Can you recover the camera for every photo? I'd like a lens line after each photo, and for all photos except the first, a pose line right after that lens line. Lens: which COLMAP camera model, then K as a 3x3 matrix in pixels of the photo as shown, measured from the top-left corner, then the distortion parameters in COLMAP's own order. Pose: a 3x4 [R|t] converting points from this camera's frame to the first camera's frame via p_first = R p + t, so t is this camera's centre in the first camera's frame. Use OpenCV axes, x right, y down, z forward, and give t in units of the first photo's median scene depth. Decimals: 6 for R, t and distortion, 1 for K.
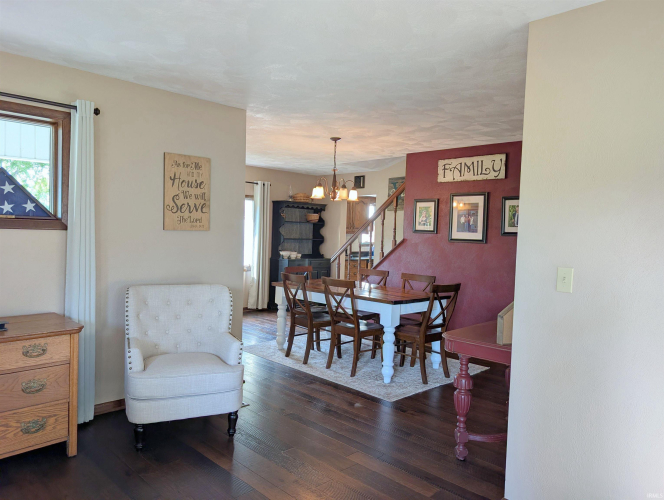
lens RADIAL K [[479.0, 0, 332.0], [0, 479.0, 250.0], [0, 0, 1]] dist [-0.004155, -0.003409]
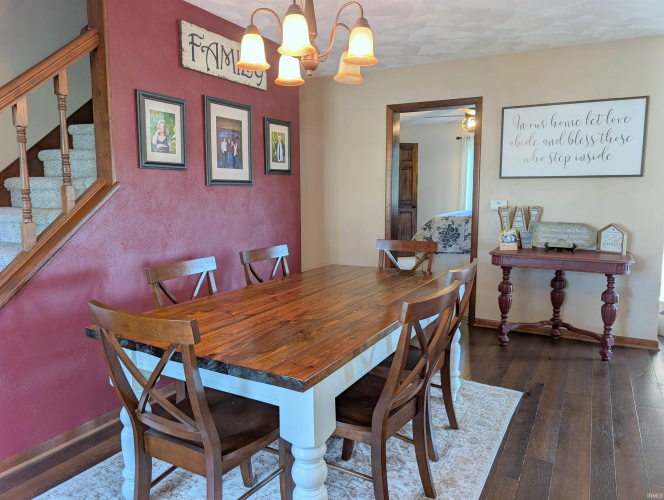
lens RADIAL K [[479.0, 0, 332.0], [0, 479.0, 250.0], [0, 0, 1]] dist [-0.004155, -0.003409]
pose [[-0.287206, -0.149457, 0.946137, -0.336931], [0.031273, 0.985763, 0.165209, -0.030952], [-0.957358, 0.077038, -0.278443, 1.043632]]
